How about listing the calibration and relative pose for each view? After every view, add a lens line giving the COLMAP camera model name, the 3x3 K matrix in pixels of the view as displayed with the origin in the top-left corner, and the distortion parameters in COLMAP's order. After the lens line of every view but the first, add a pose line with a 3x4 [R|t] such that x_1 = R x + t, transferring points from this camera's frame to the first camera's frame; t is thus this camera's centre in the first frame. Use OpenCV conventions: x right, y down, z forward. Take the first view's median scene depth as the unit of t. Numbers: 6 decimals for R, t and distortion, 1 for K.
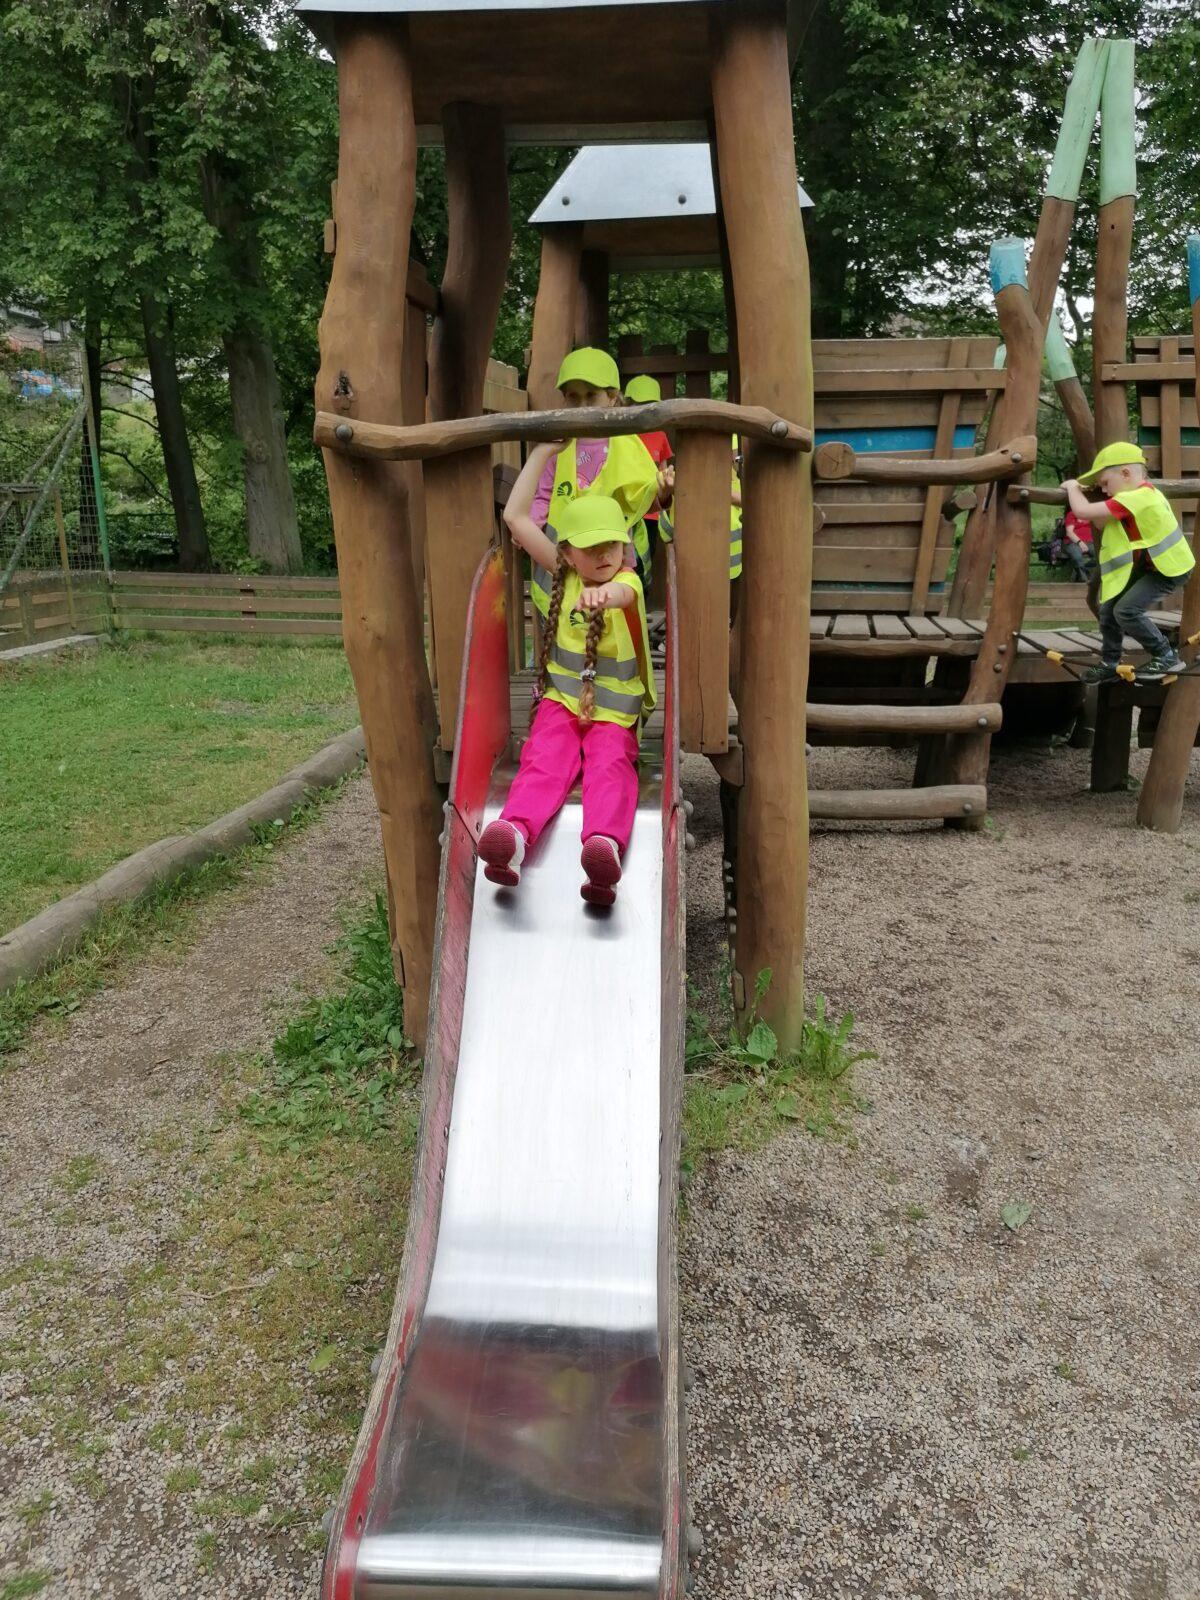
lens RADIAL K [[1228.6, 0, 610.0], [0, 1228.6, 808.5], [0, 0, 1]] dist [0.104754, -0.142419]
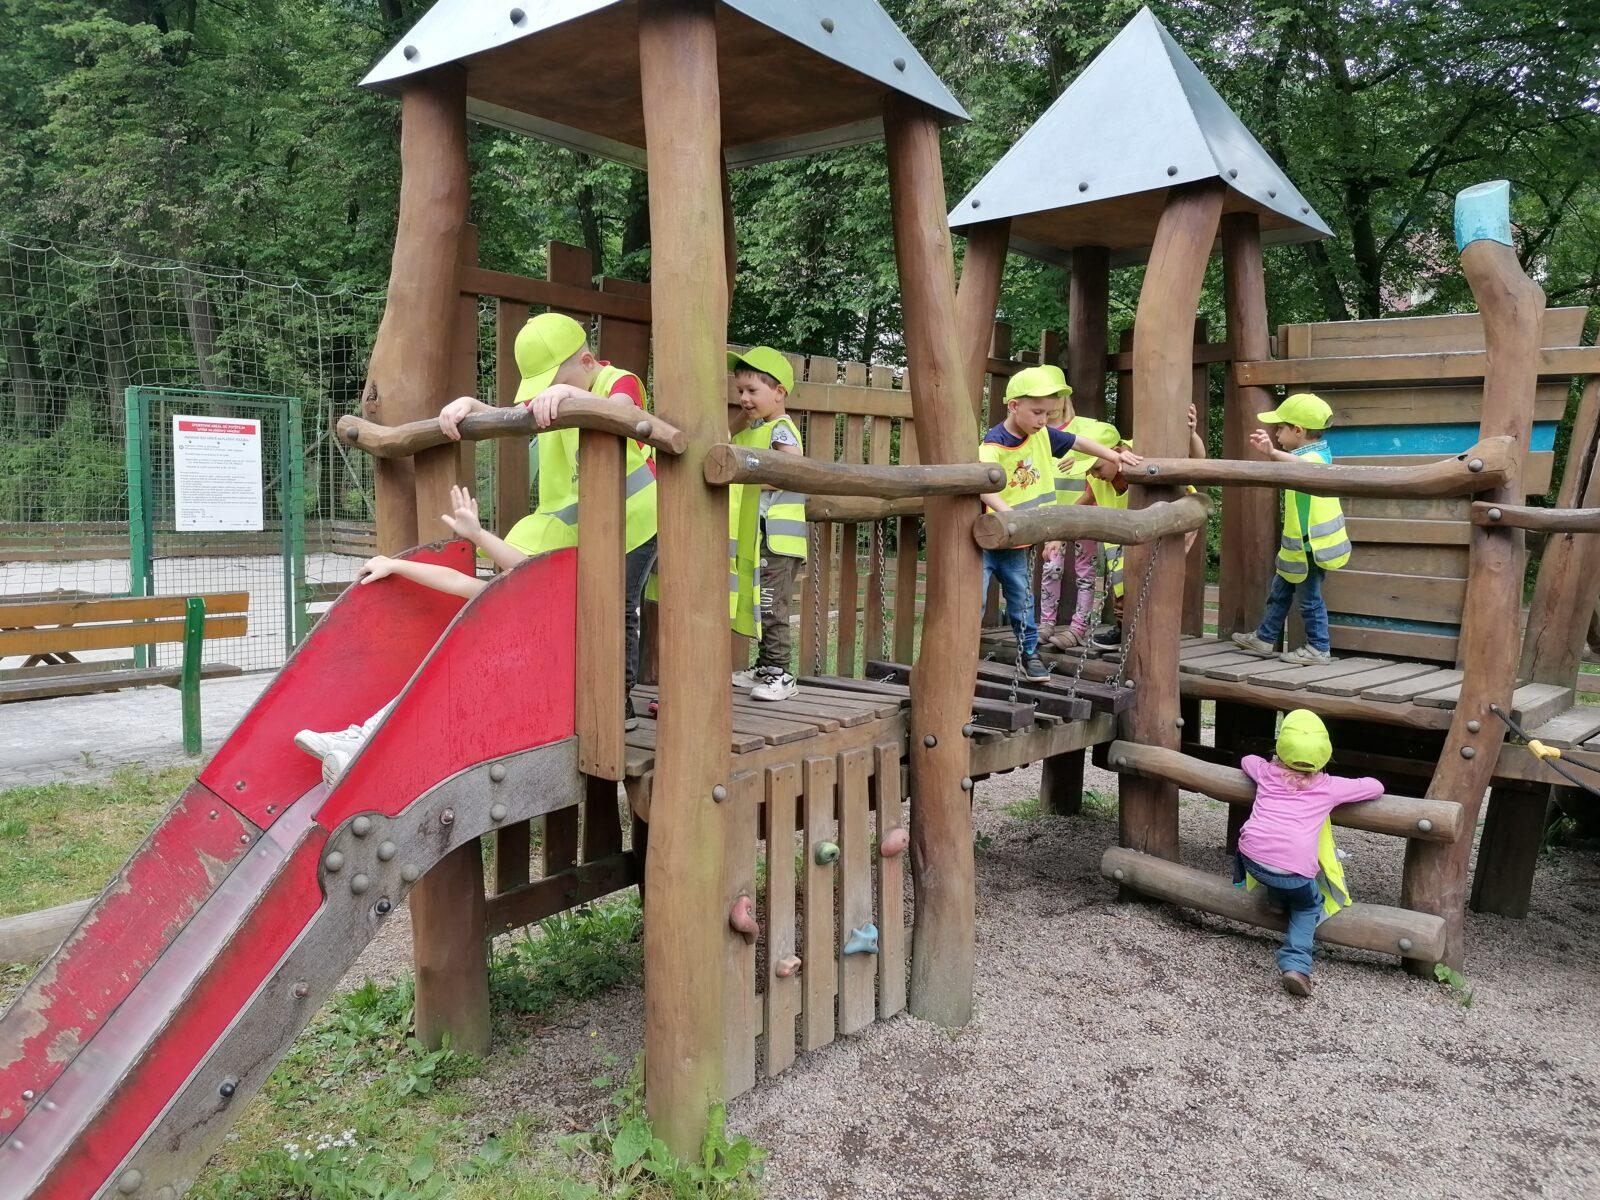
lens RADIAL K [[1260.8, 0, 963.1], [0, 1260.8, 596.5], [0, 0, 1]] dist [-0.002343, -0.003079]
pose [[0.800187, 0.074494, -0.595107, 0.658832], [-0.171429, 0.979268, -0.107922, -0.097134], [0.574729, 0.188376, 0.796367, 0.329954]]
